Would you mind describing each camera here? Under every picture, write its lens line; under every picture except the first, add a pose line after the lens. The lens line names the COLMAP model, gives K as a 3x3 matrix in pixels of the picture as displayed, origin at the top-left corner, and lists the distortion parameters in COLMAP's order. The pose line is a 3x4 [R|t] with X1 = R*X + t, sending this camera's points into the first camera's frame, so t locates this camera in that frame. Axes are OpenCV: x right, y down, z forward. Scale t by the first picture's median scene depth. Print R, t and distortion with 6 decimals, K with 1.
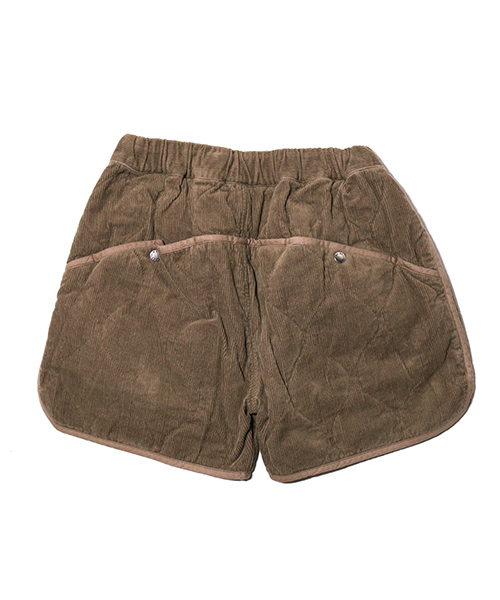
lens RADIAL K [[1091.3, 0, 250.0], [0, 1091.3, 300.0], [0, 0, 1]] dist [-0.170882, 0.124418]
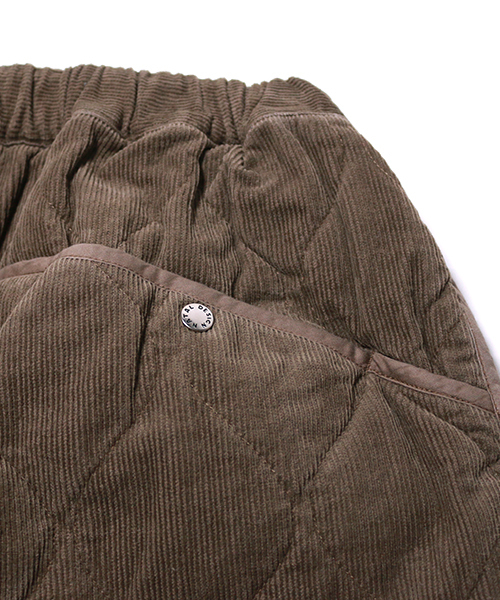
lens RADIAL K [[1091.3, 0, 250.0], [0, 1091.3, 300.0], [0, 0, 1]] dist [-0.170882, 0.124418]
pose [[0.991894, 0.085323, -0.094157, 0.129667], [-0.118890, 0.884700, -0.450746, 0.106861], [0.044842, 0.458287, 0.887673, 0.693202]]
